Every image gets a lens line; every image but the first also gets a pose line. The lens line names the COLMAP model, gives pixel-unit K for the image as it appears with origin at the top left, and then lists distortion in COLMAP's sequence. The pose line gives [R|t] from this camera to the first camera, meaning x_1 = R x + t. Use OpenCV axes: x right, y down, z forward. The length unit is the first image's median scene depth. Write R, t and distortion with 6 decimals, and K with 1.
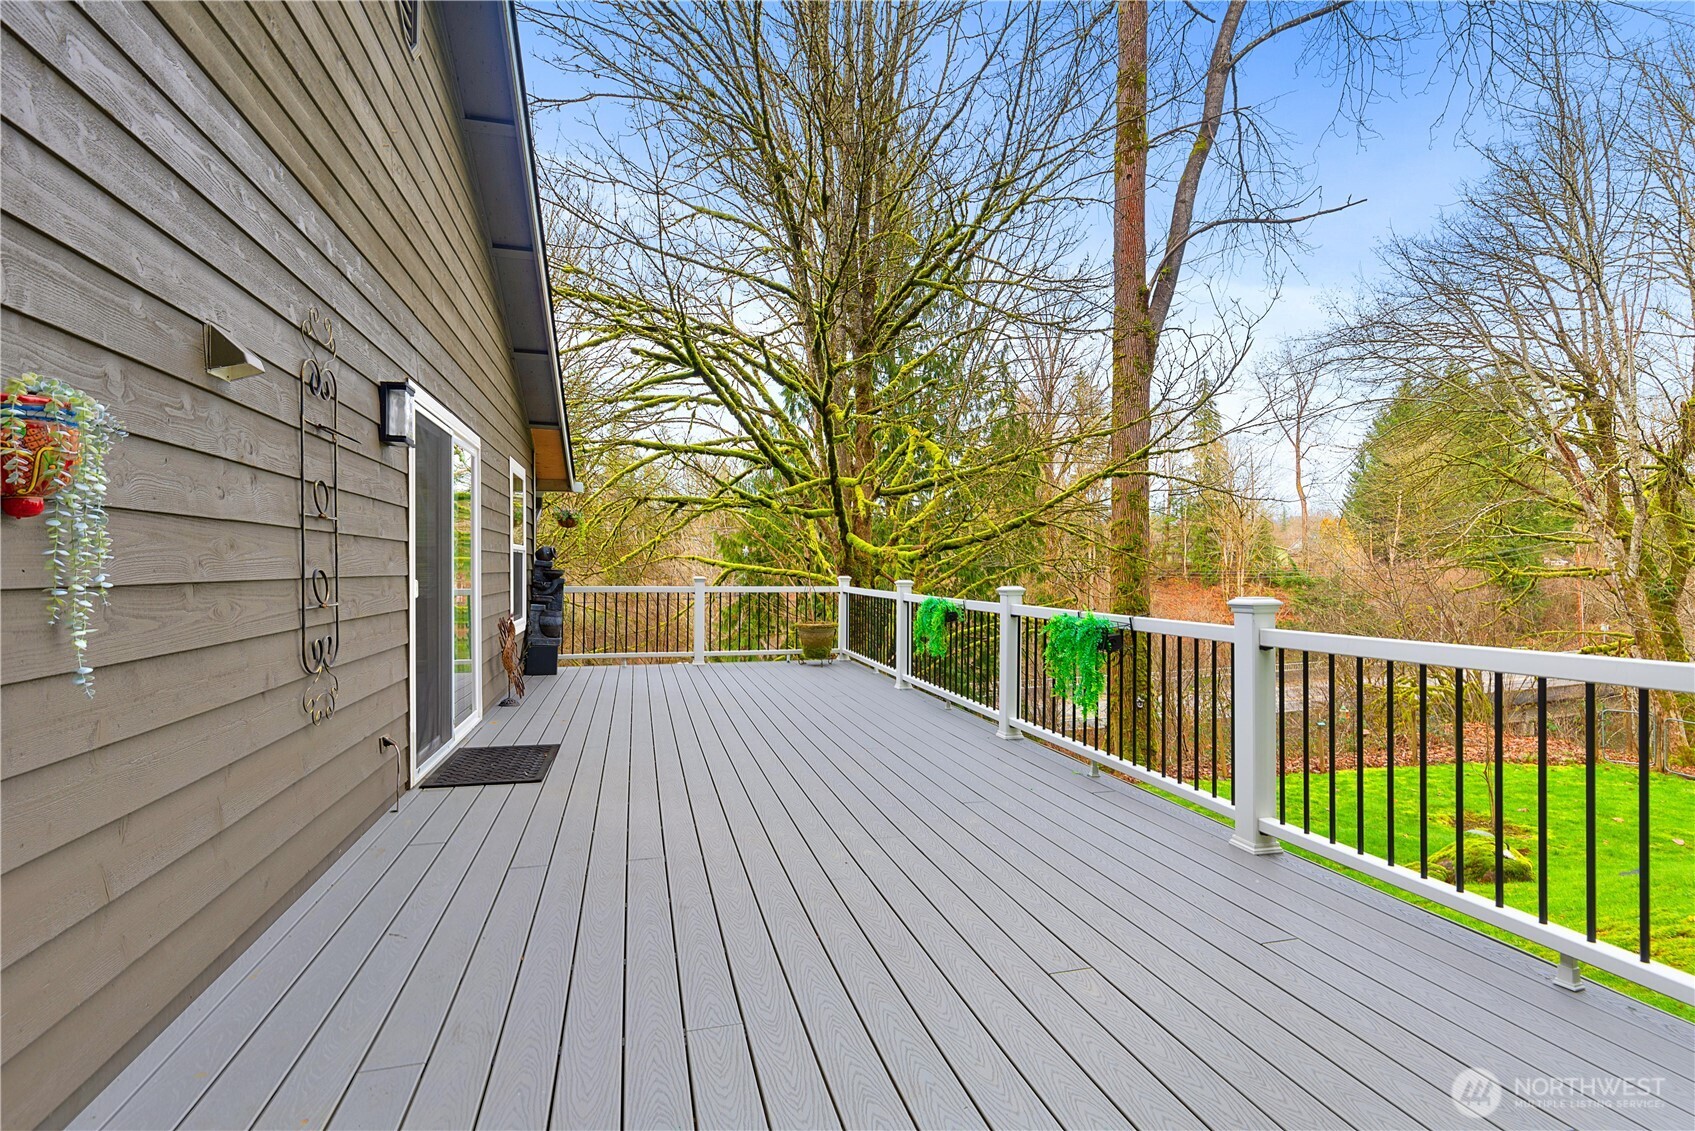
lens RADIAL K [[778.2, 0, 847.5], [0, 778.2, 565.5], [0, 0, 1]] dist [0.001118, -0.000459]
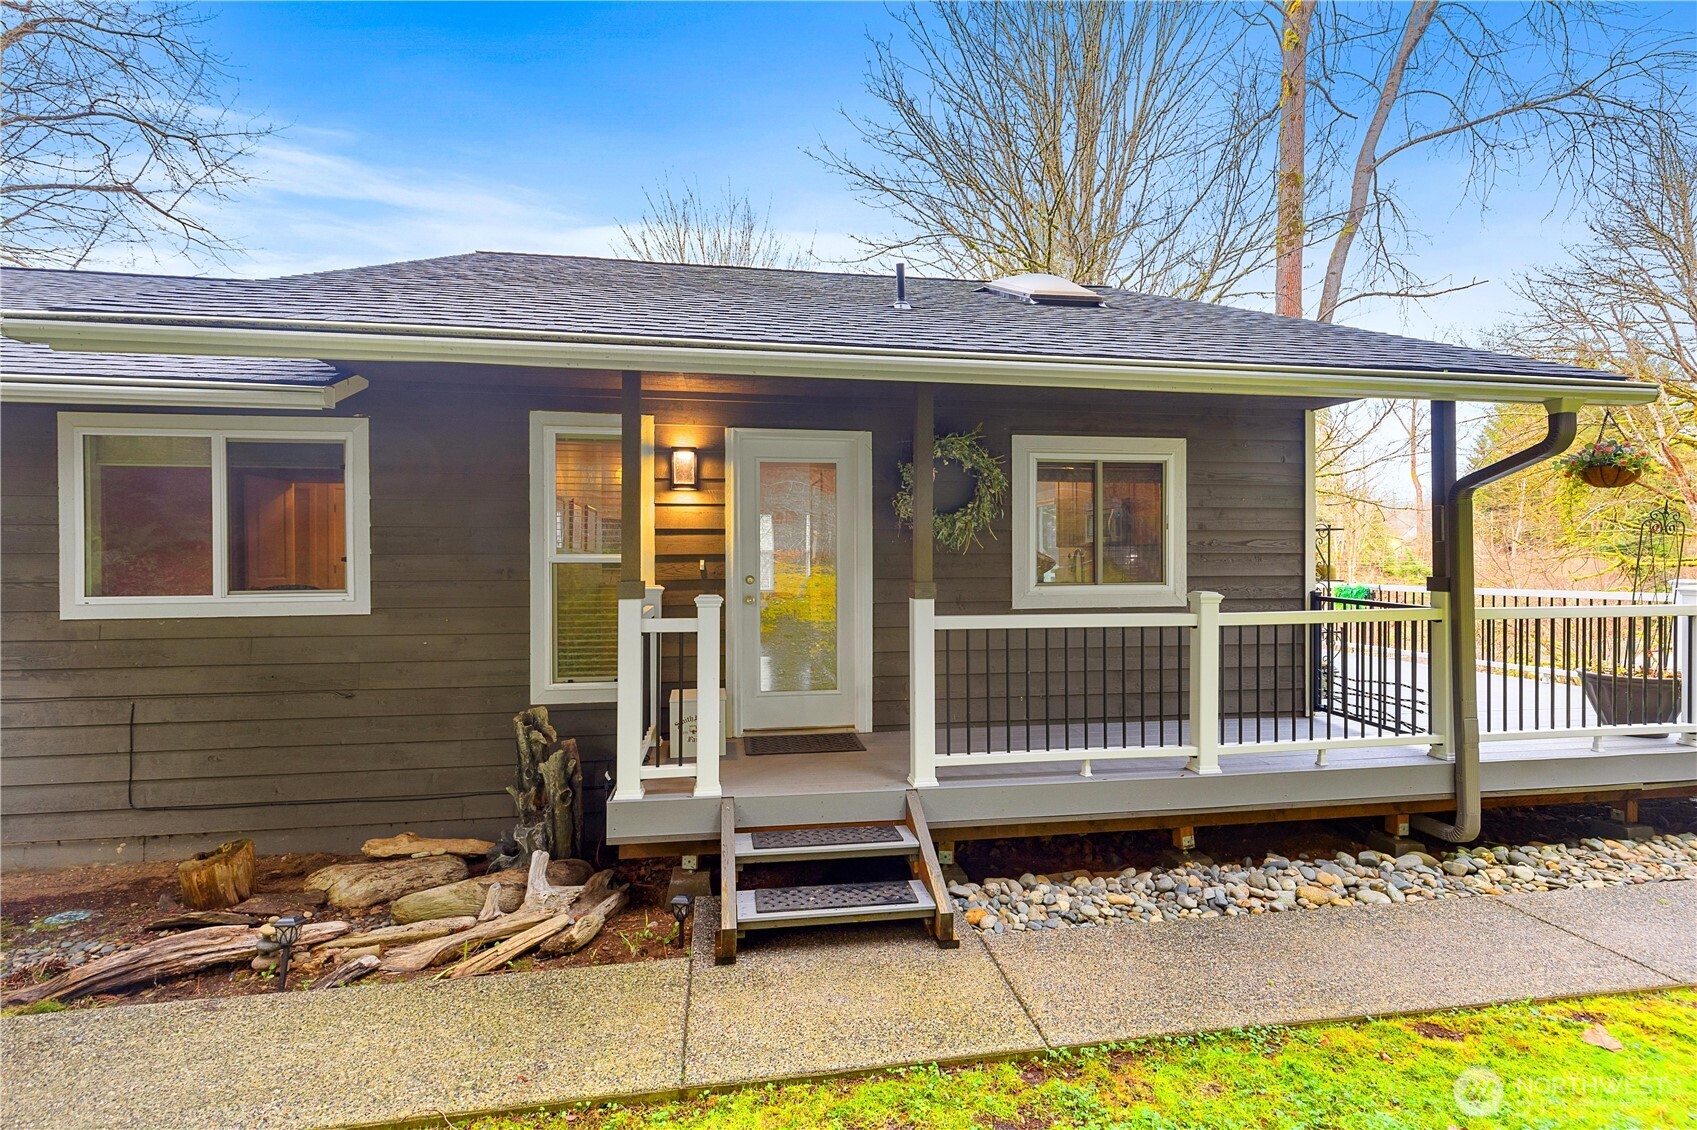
lens RADIAL K [[779.1, 0, 848.5], [0, 779.1, 565.0], [0, 0, 1]] dist [0.001118, -0.000459]
pose [[0.995062, -0.007597, -0.098959, -0.206747], [0.008449, 0.999931, 0.008192, -0.006643], [0.098890, -0.008988, 0.995058, -0.307605]]
